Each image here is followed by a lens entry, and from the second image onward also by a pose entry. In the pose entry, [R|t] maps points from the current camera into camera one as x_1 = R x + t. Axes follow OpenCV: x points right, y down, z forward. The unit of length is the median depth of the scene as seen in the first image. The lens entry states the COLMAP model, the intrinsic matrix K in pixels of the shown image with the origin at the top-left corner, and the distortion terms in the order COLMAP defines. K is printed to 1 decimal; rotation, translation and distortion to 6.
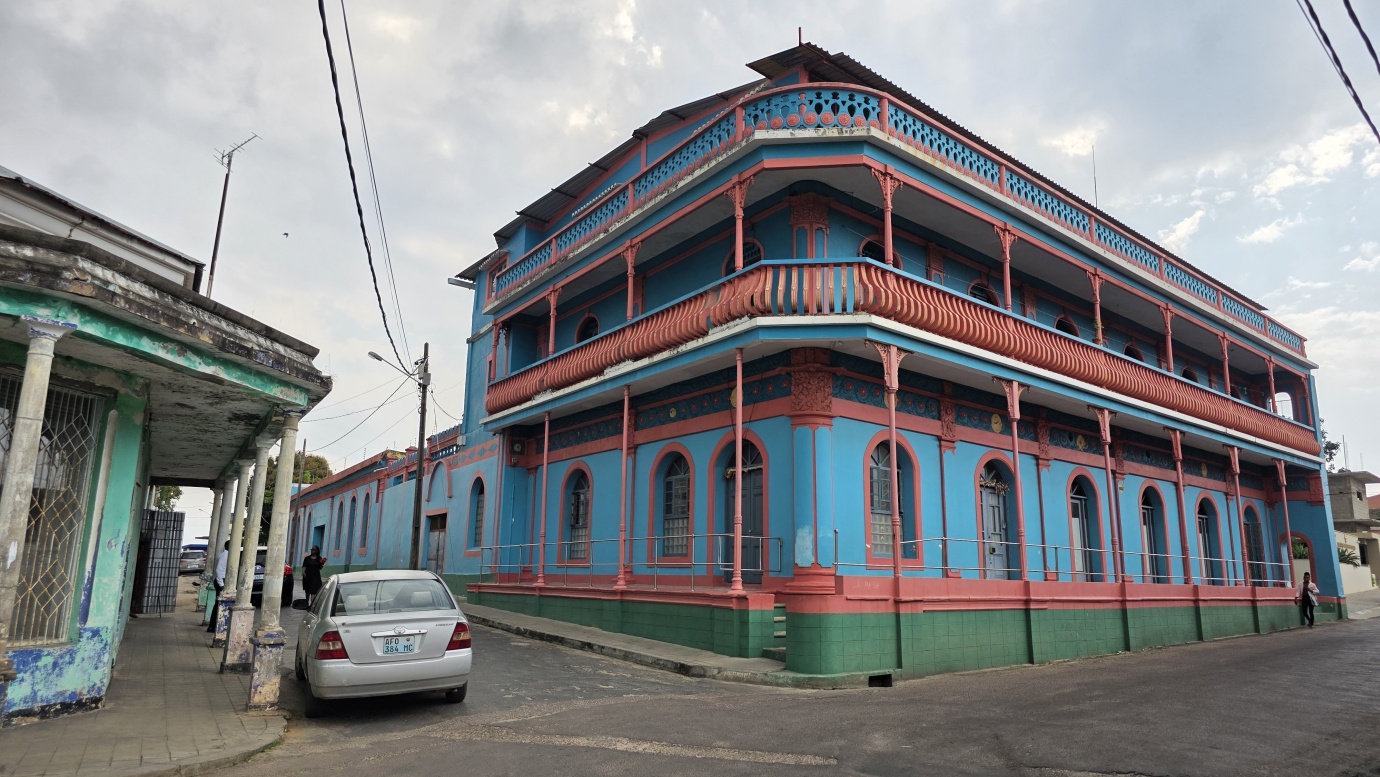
lens RADIAL K [[932.6, 0, 691.7], [0, 932.6, 383.9], [0, 0, 1]] dist [0.039388, -0.005783]
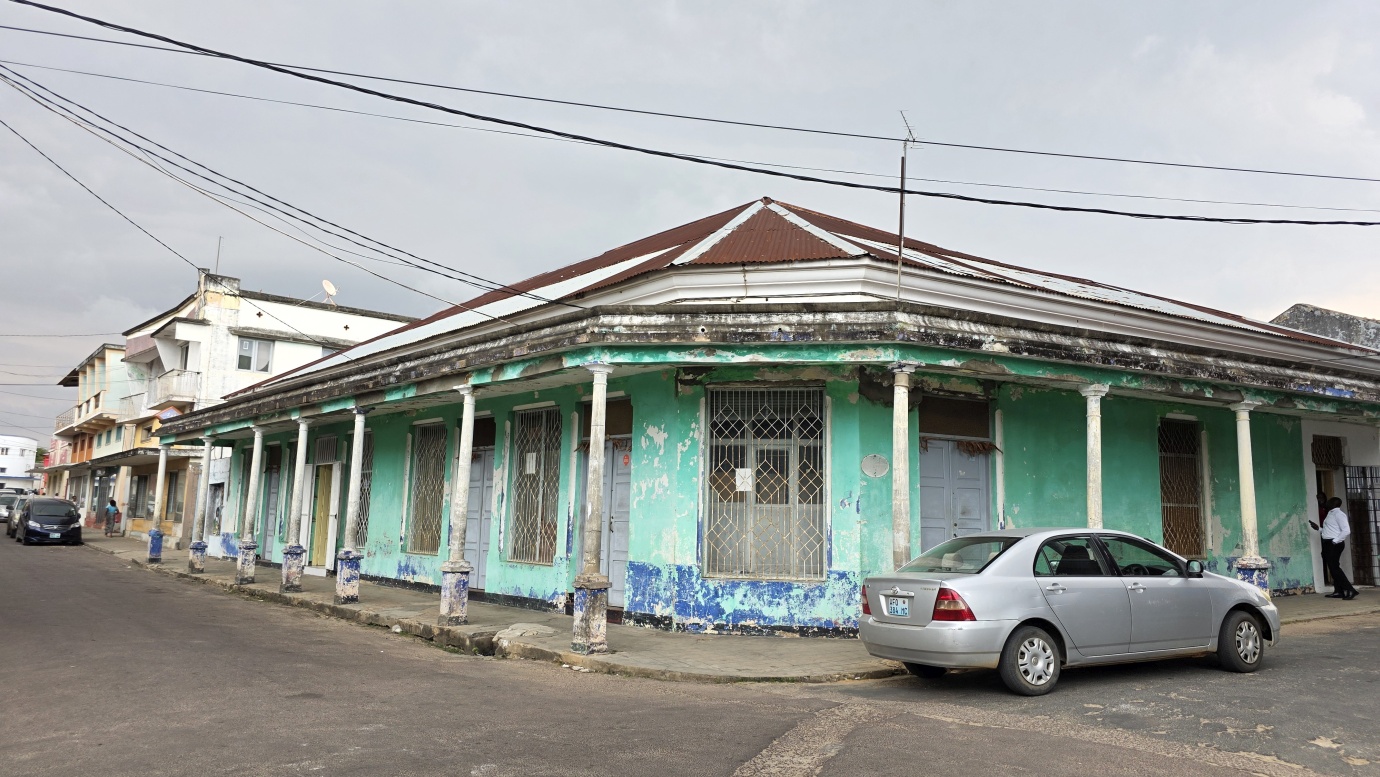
lens RADIAL K [[932.6, 0, 688.5], [0, 932.6, 384.6], [0, 0, 1]] dist [0.039388, -0.005783]
pose [[-0.028816, -0.159811, -0.986727, 0.635163], [0.184240, 0.969375, -0.162381, 0.189201], [0.982459, -0.186474, 0.001510, 0.878545]]
